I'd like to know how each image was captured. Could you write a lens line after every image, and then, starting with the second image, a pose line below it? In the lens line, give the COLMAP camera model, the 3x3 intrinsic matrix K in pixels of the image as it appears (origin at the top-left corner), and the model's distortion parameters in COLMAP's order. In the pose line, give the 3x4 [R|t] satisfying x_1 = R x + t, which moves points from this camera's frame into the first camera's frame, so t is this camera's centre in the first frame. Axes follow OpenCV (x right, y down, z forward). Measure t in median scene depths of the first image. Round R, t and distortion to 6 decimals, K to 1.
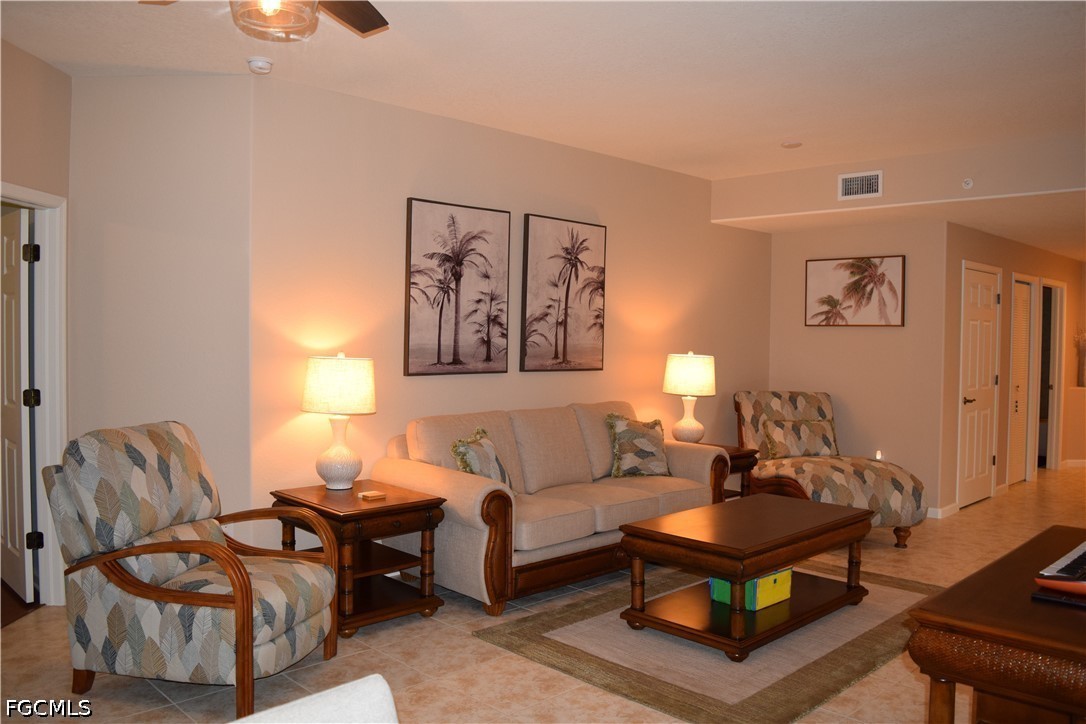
lens RADIAL K [[849.2, 0, 545.8], [0, 849.2, 358.1], [0, 0, 1]] dist [-0.097485, 0.022584]
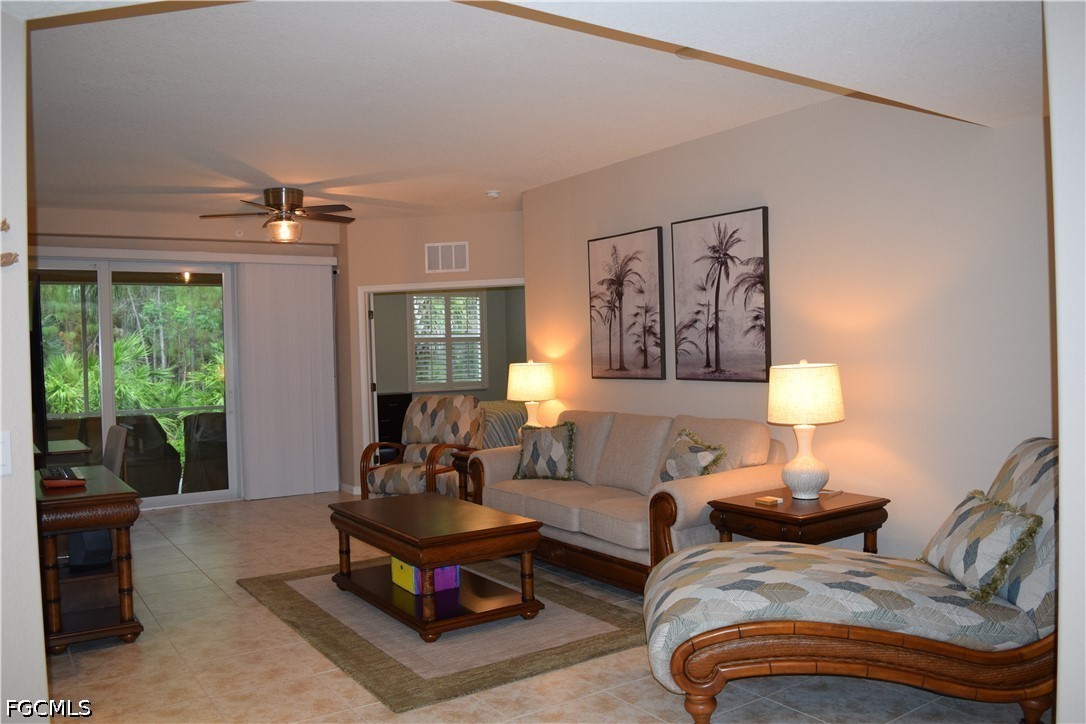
lens RADIAL K [[849.2, 0, 545.8], [0, 849.2, 358.1], [0, 0, 1]] dist [-0.097485, 0.022584]
pose [[-0.175126, -0.000050, -0.984546, 0.983608], [-0.005666, 0.999983, 0.000957, -0.009539], [0.984530, 0.005746, -0.175124, 1.014996]]
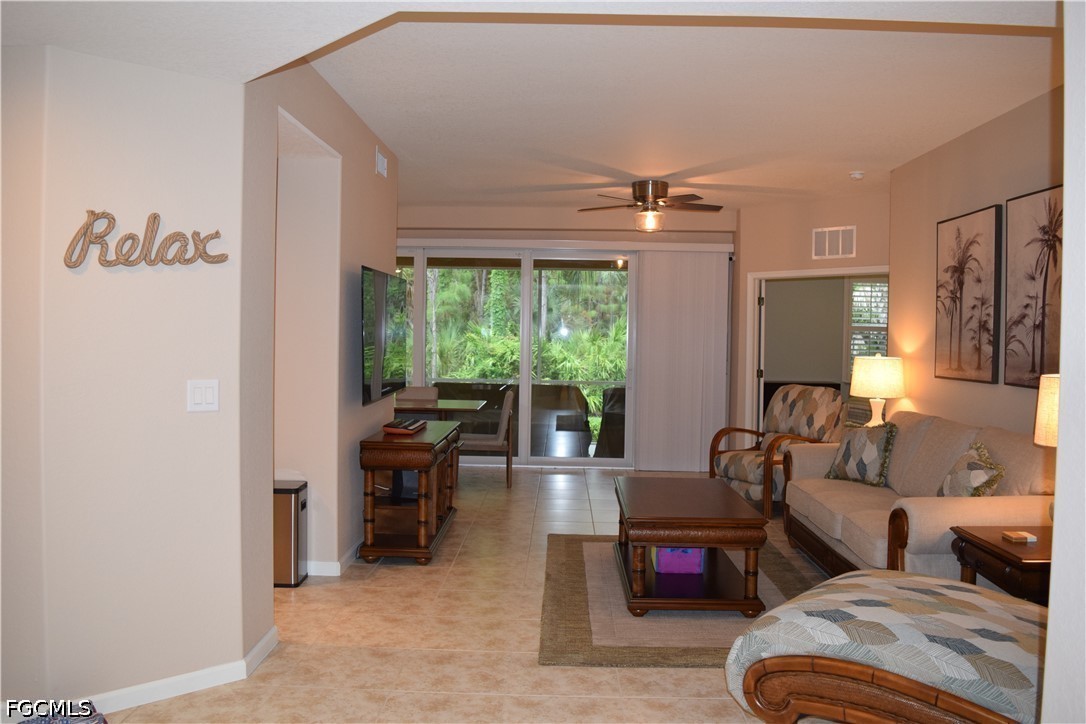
lens RADIAL K [[849.2, 0, 545.8], [0, 849.2, 358.1], [0, 0, 1]] dist [-0.097485, 0.022584]
pose [[-0.713507, -0.008315, -0.700599, 0.880550], [-0.047414, 0.998210, 0.036440, -0.018977], [0.699042, 0.059218, -0.712624, 1.257971]]
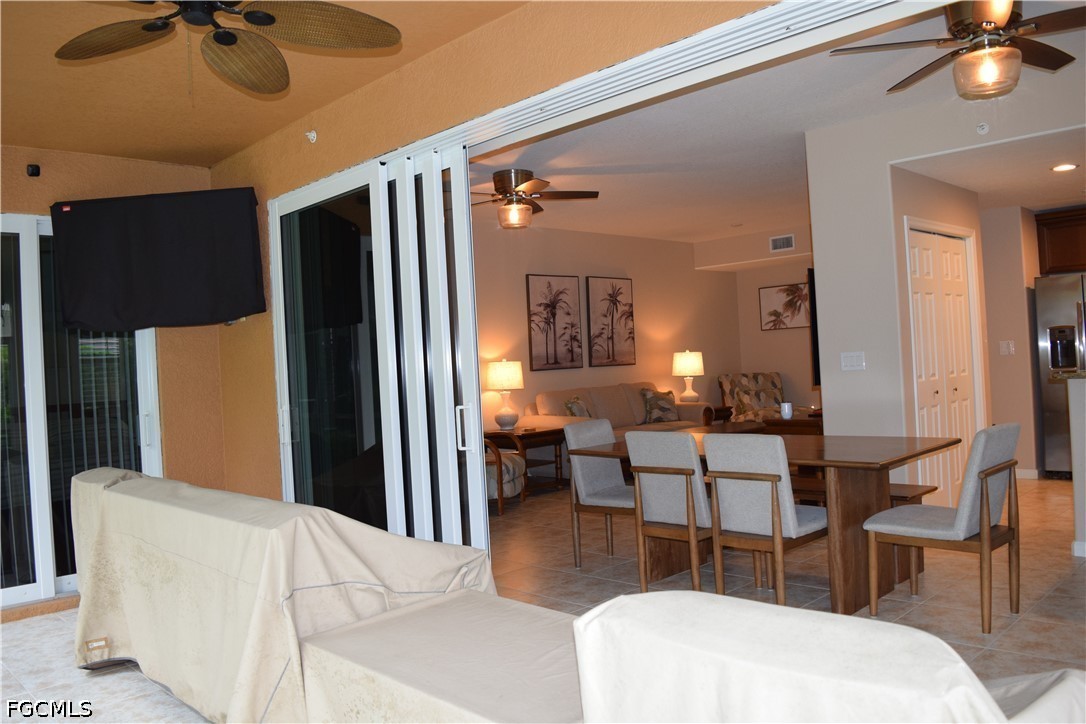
lens RADIAL K [[849.2, 0, 545.8], [0, 849.2, 358.1], [0, 0, 1]] dist [-0.097485, 0.022584]
pose [[0.997660, -0.068049, -0.006670, -0.105793], [0.067792, 0.997145, -0.033246, 0.048911], [0.008913, 0.032716, 0.999425, -0.730734]]
